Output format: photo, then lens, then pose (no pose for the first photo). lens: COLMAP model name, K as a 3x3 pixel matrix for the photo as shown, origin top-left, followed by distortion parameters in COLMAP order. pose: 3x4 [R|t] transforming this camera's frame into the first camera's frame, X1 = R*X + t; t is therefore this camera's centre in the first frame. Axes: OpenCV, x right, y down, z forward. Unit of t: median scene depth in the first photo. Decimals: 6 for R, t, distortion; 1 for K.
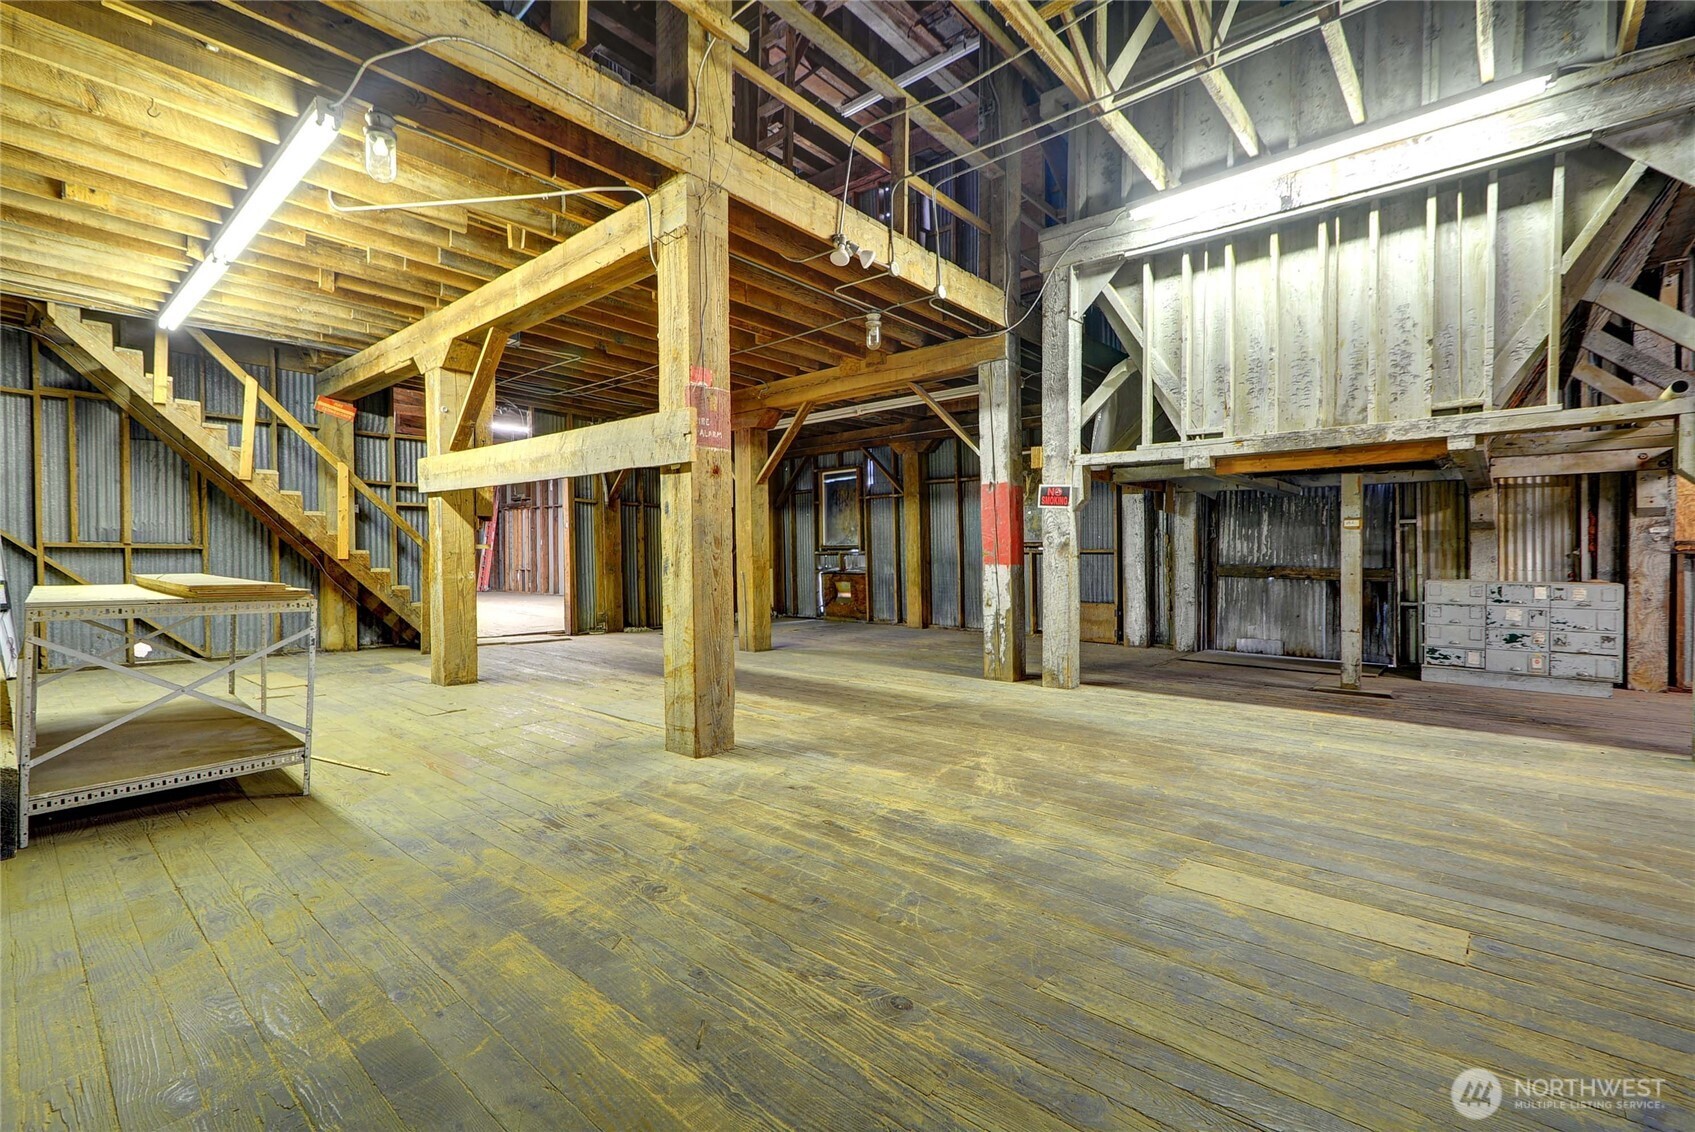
lens RADIAL K [[755.2, 0, 847.5], [0, 755.2, 566.0], [0, 0, 1]] dist [-0.002353, -0.000966]
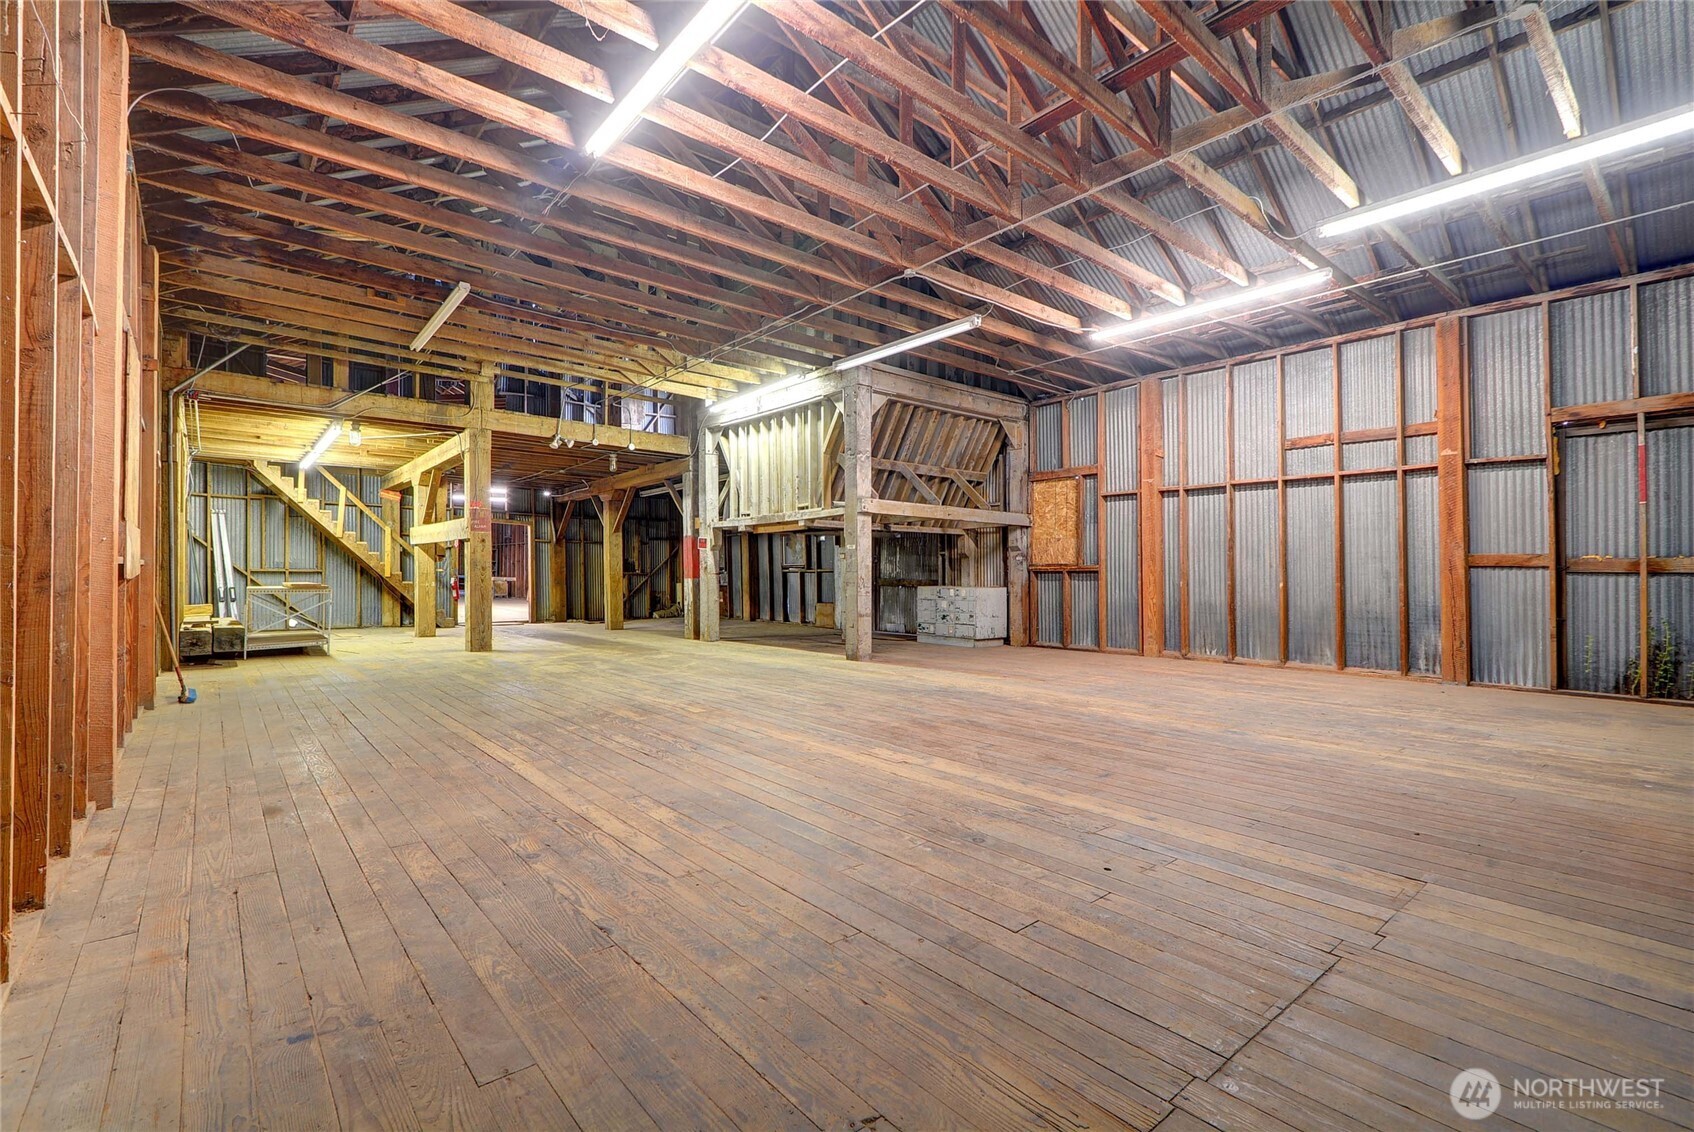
lens RADIAL K [[754.7, 0, 847.0], [0, 754.7, 566.0], [0, 0, 1]] dist [-0.002353, -0.000966]
pose [[0.989384, -0.005479, -0.145223, 0.868010], [0.001799, 0.999674, -0.025462, 0.016247], [0.145316, 0.024930, 0.989071, -0.822582]]
